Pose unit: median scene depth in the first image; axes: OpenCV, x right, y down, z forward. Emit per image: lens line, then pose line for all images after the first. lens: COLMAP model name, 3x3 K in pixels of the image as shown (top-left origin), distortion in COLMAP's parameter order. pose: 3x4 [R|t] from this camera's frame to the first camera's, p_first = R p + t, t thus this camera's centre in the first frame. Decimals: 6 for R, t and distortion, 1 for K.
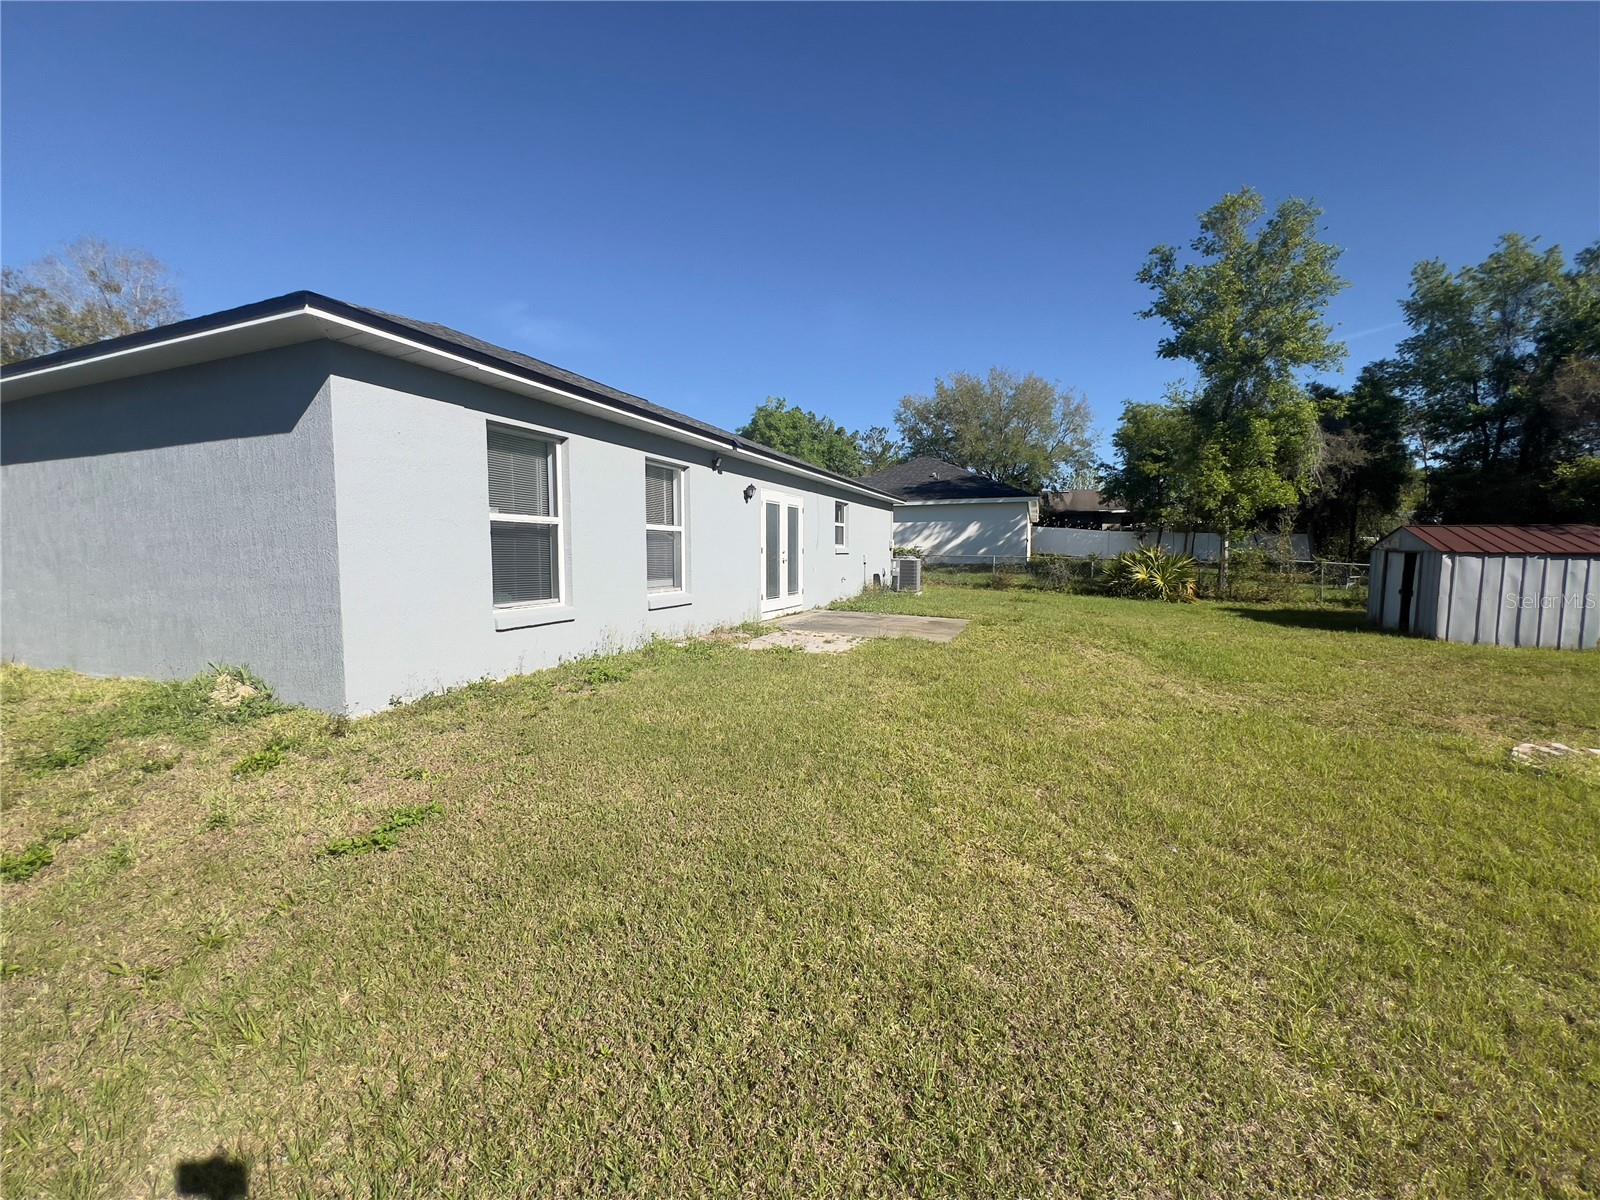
lens RADIAL K [[635.9, 0, 797.6], [0, 635.9, 594.5], [0, 0, 1]] dist [-0.004253, 0.000749]
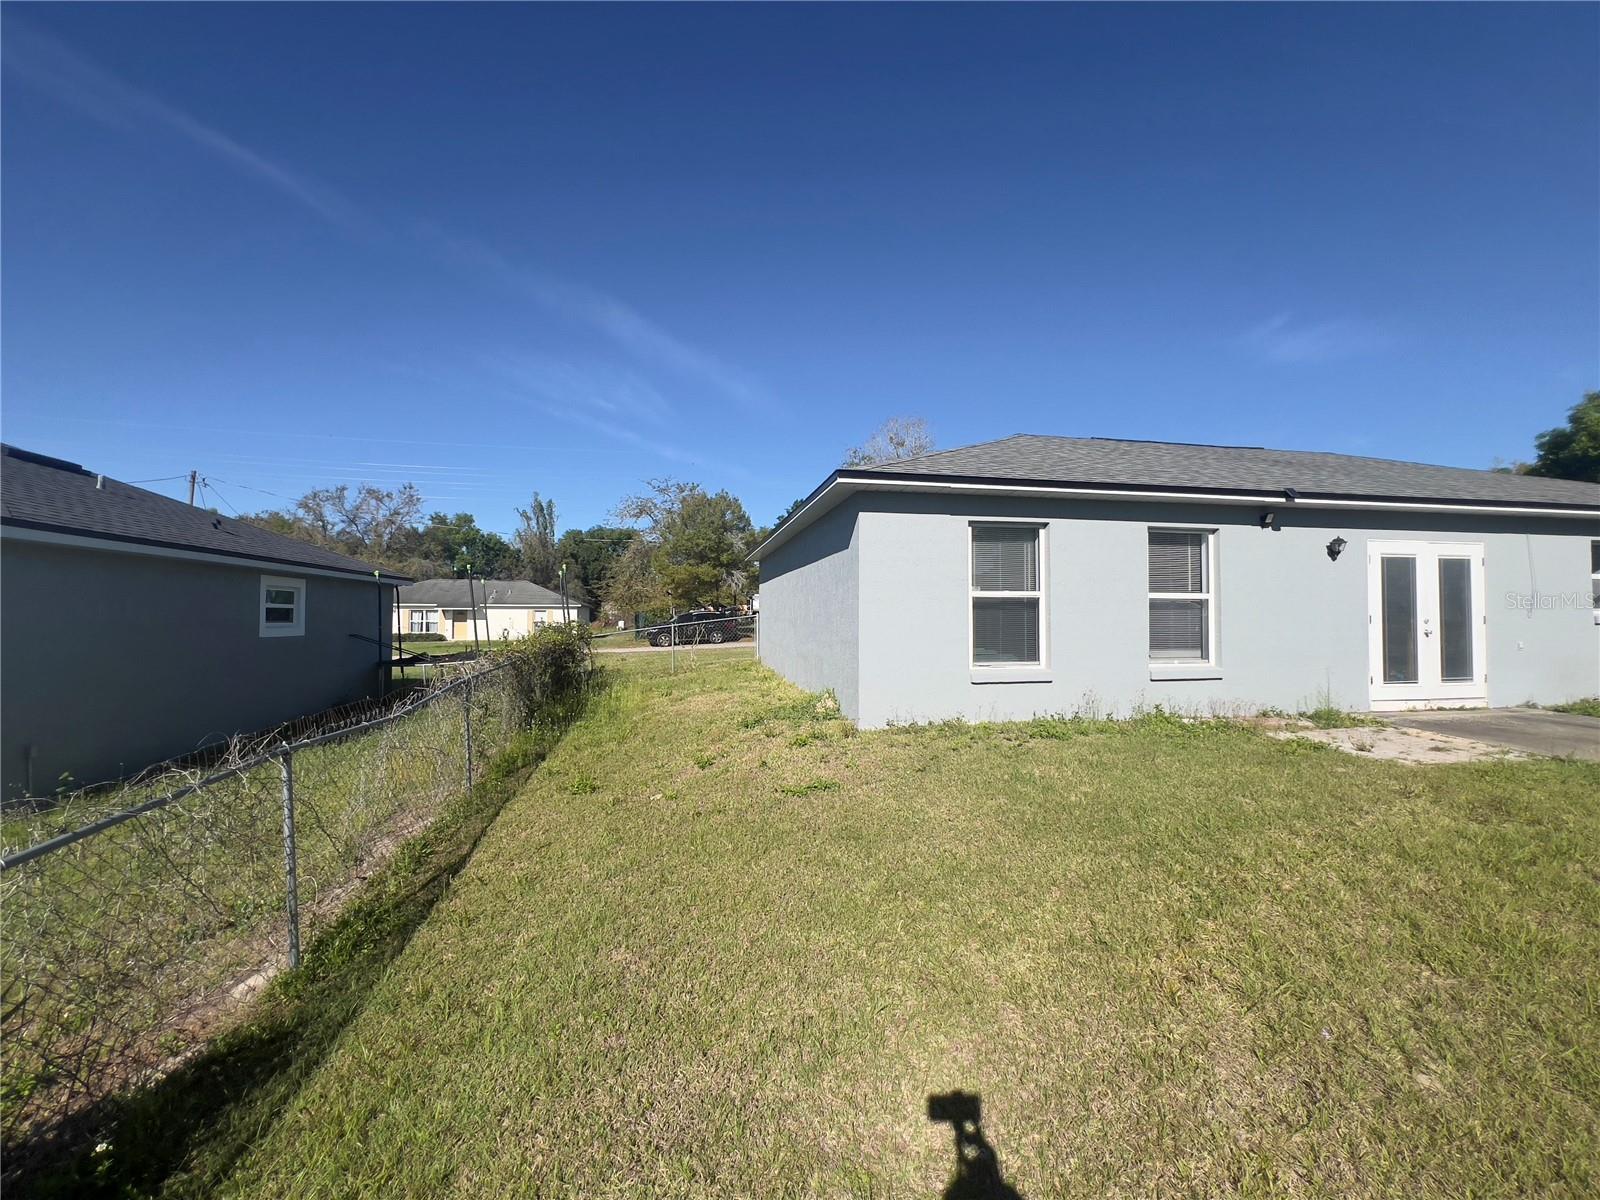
lens RADIAL K [[635.9, 0, 805.0], [0, 635.9, 596.2], [0, 0, 1]] dist [-0.004253, 0.000749]
pose [[0.545071, -0.023641, -0.838057, 0.267323], [-0.058275, 0.996116, -0.066002, -0.008395], [0.836362, 0.084814, 0.541576, 0.009406]]
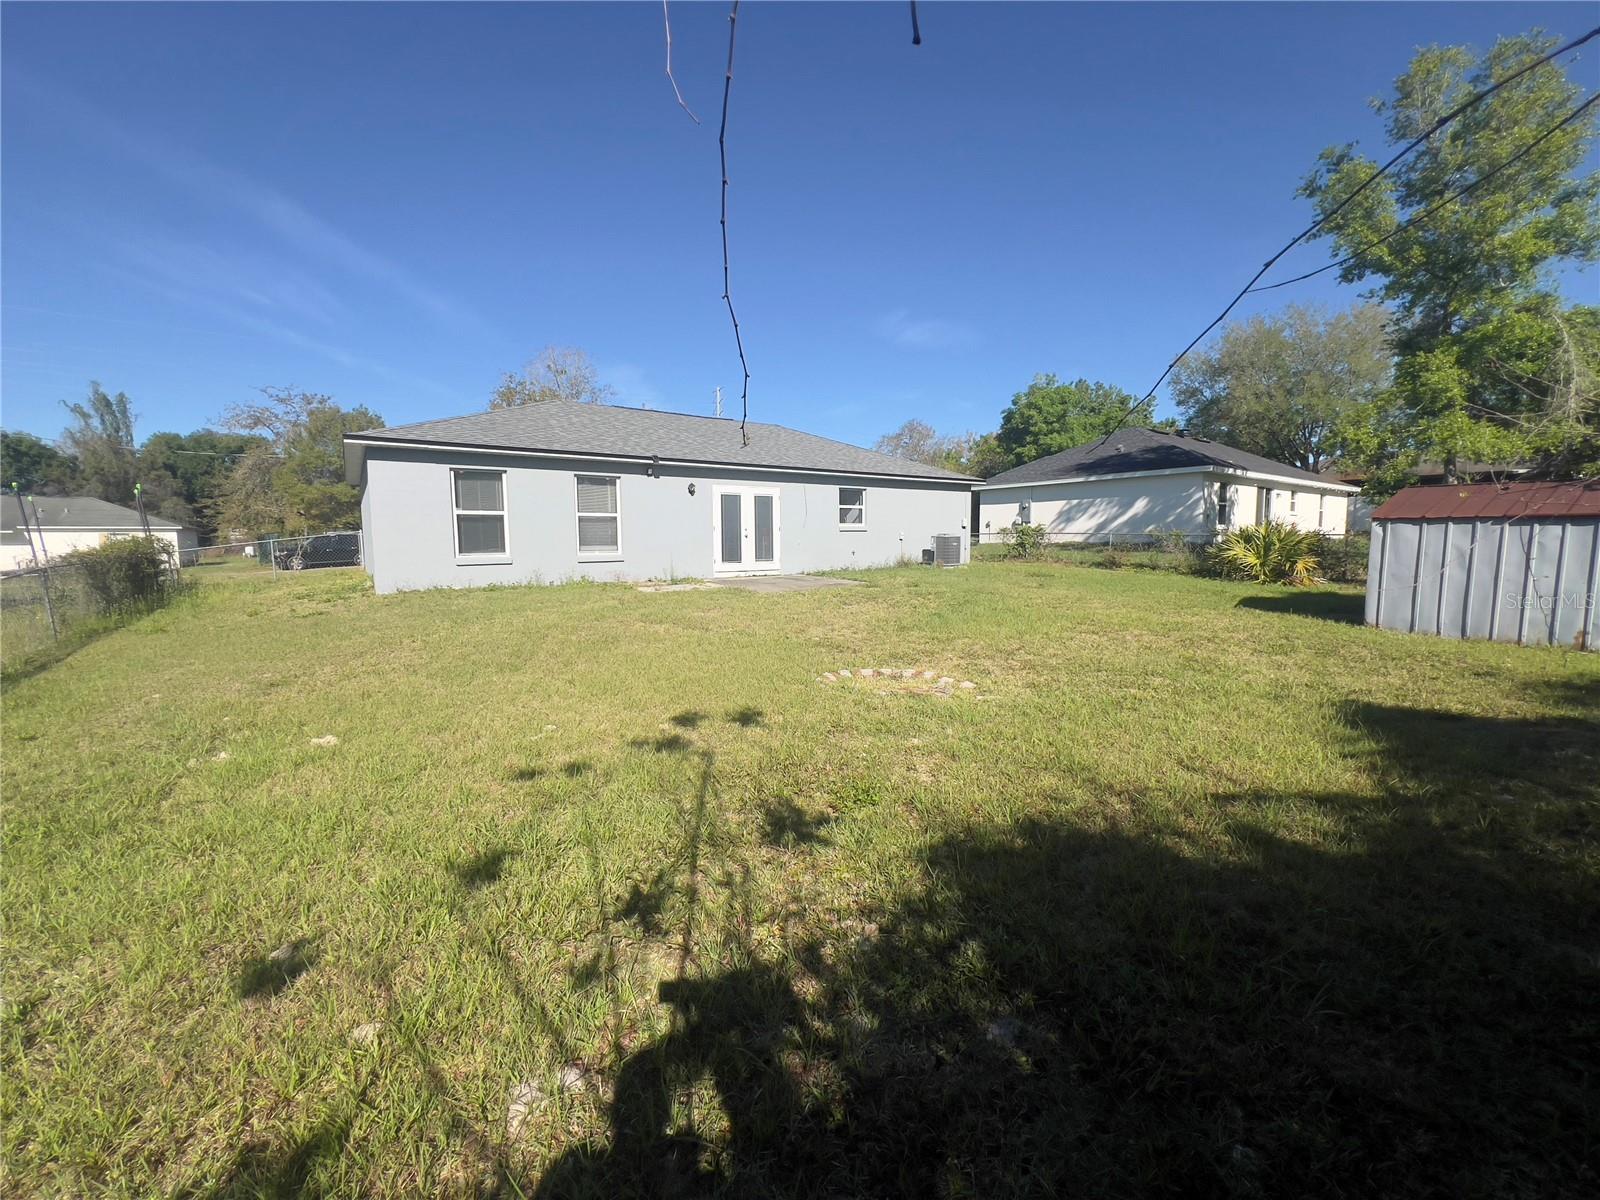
lens RADIAL K [[635.9, 0, 800.4], [0, 635.9, 594.7], [0, 0, 1]] dist [-0.004253, 0.000749]
pose [[0.840737, 0.042319, -0.539788, 1.098020], [-0.029372, 0.999038, 0.032576, 0.034407], [0.540647, -0.011533, 0.841170, -0.122455]]
